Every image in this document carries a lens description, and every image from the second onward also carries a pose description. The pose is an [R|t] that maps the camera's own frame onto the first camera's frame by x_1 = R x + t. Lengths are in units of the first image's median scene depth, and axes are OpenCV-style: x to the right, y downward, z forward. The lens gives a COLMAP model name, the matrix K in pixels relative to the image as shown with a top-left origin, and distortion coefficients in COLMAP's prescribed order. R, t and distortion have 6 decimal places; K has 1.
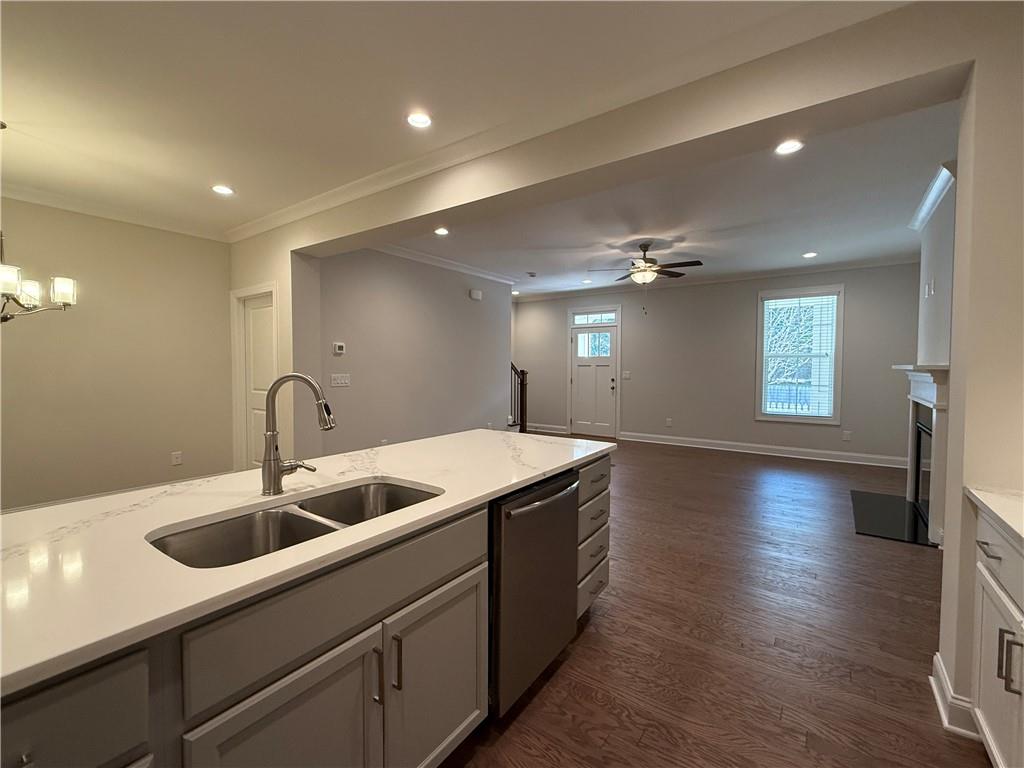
lens RADIAL K [[446.5, 0, 512.0], [0, 446.5, 384.0], [0, 0, 1]] dist [-0.000597, 0.000273]
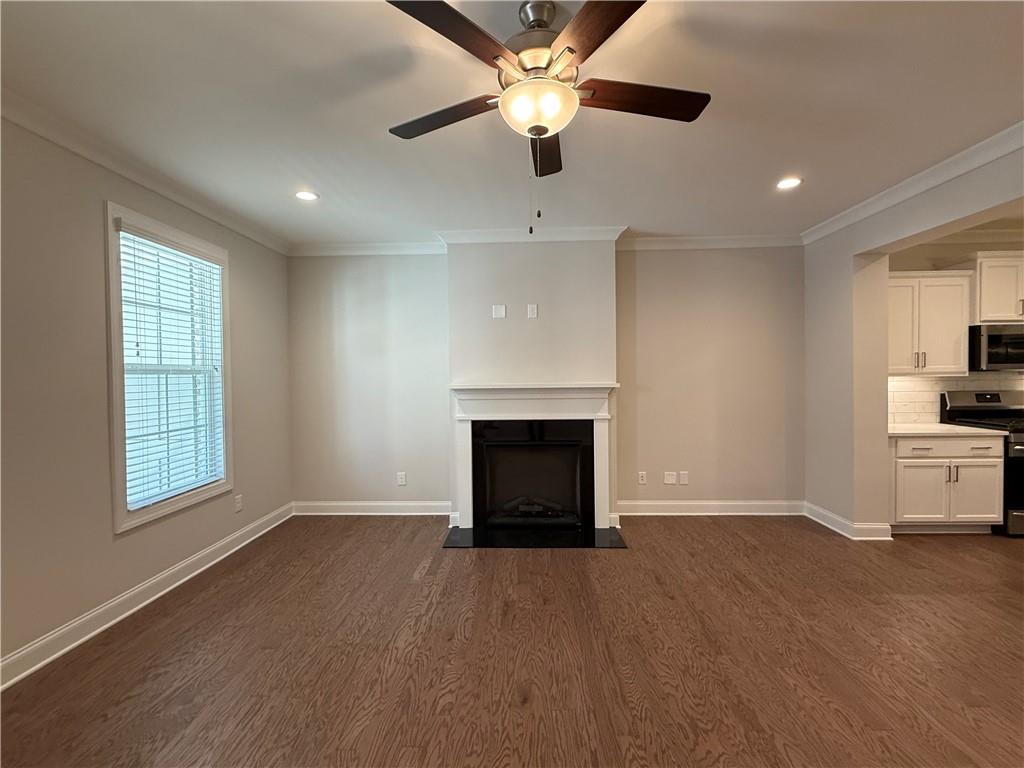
lens RADIAL K [[444.5, 0, 511.9], [0, 444.5, 382.5], [0, 0, 1]] dist [-0.000501, 0.000512]
pose [[-0.551643, -0.009379, 0.834027, 0.048397], [0.044745, 0.998164, 0.040820, -0.065713], [-0.832879, 0.059837, -0.550211, 1.191781]]
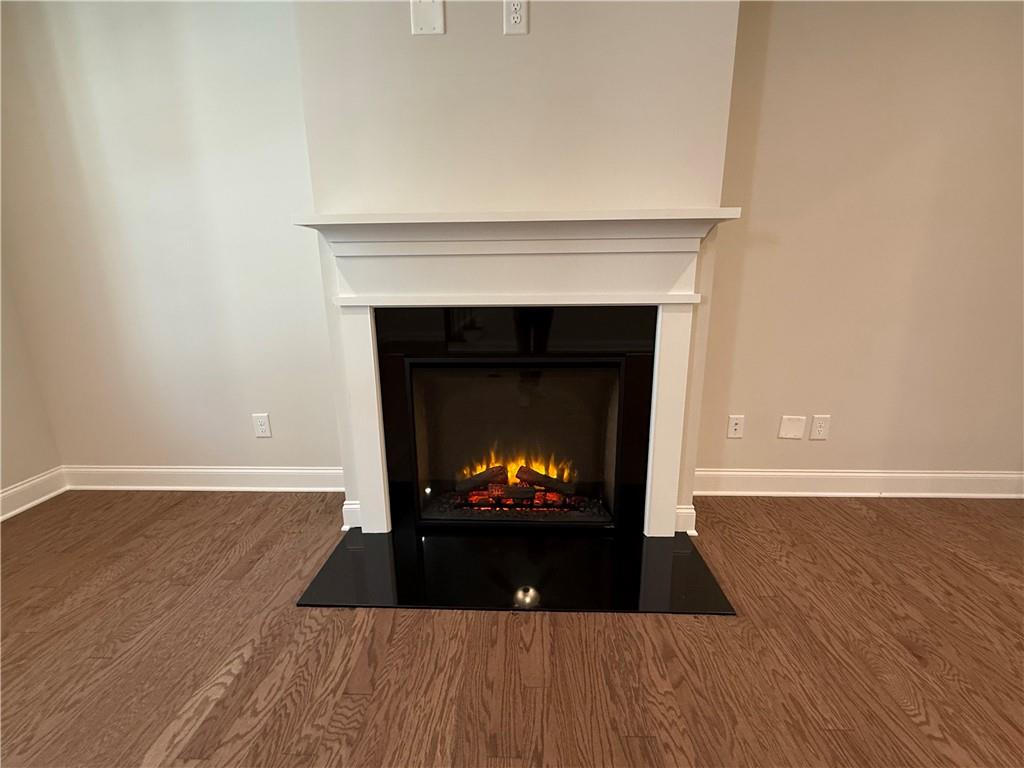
lens RADIAL K [[444.5, 0, 511.9], [0, 444.5, 382.5], [0, 0, 1]] dist [-0.000501, 0.000512]
pose [[-0.550167, -0.192207, 0.812633, 0.398029], [0.042964, 0.965345, 0.257415, 0.002810], [-0.833948, 0.176535, -0.522844, 0.921772]]
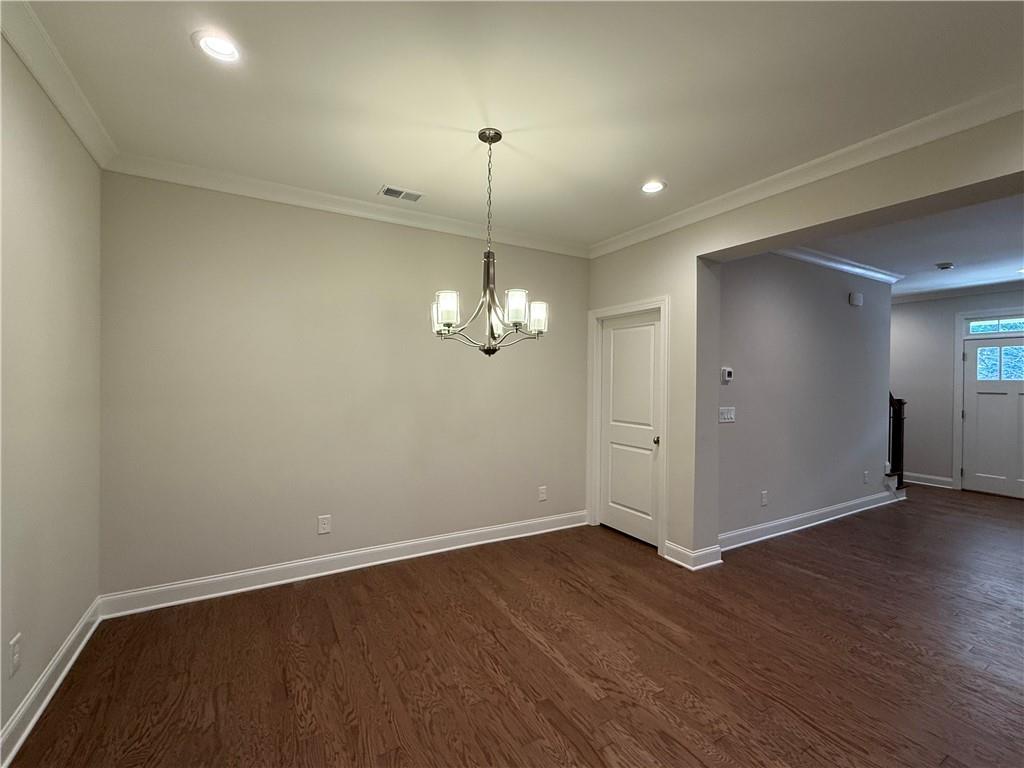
lens RADIAL K [[444.5, 0, 511.9], [0, 444.5, 382.5], [0, 0, 1]] dist [-0.000501, 0.000512]
pose [[0.909723, 0.011149, -0.415066, -0.368886], [-0.025935, 0.999213, -0.030003, -0.029292], [0.414405, 0.038059, 0.909296, 0.109809]]
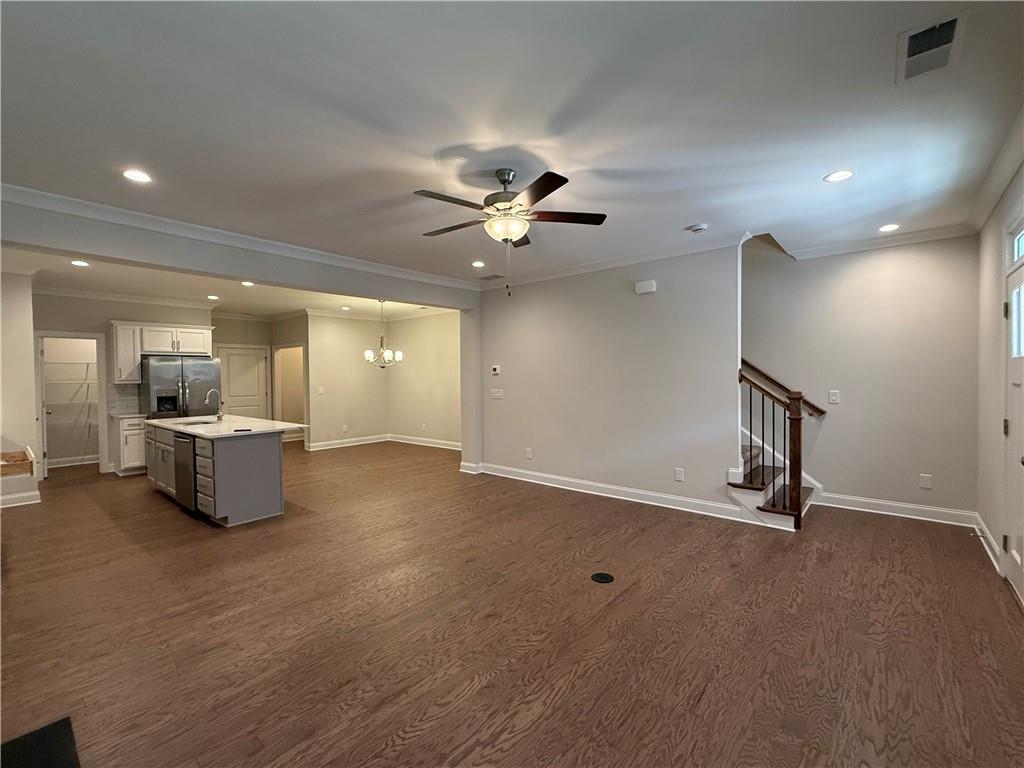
lens RADIAL K [[446.5, 0, 512.0], [0, 446.5, 384.0], [0, 0, 1]] dist [-0.000597, 0.000273]
pose [[-0.087641, 0.017397, -0.996000, 0.844338], [-0.030421, 0.999334, 0.020132, -0.059813], [0.995688, 0.032064, -0.087054, 1.056600]]
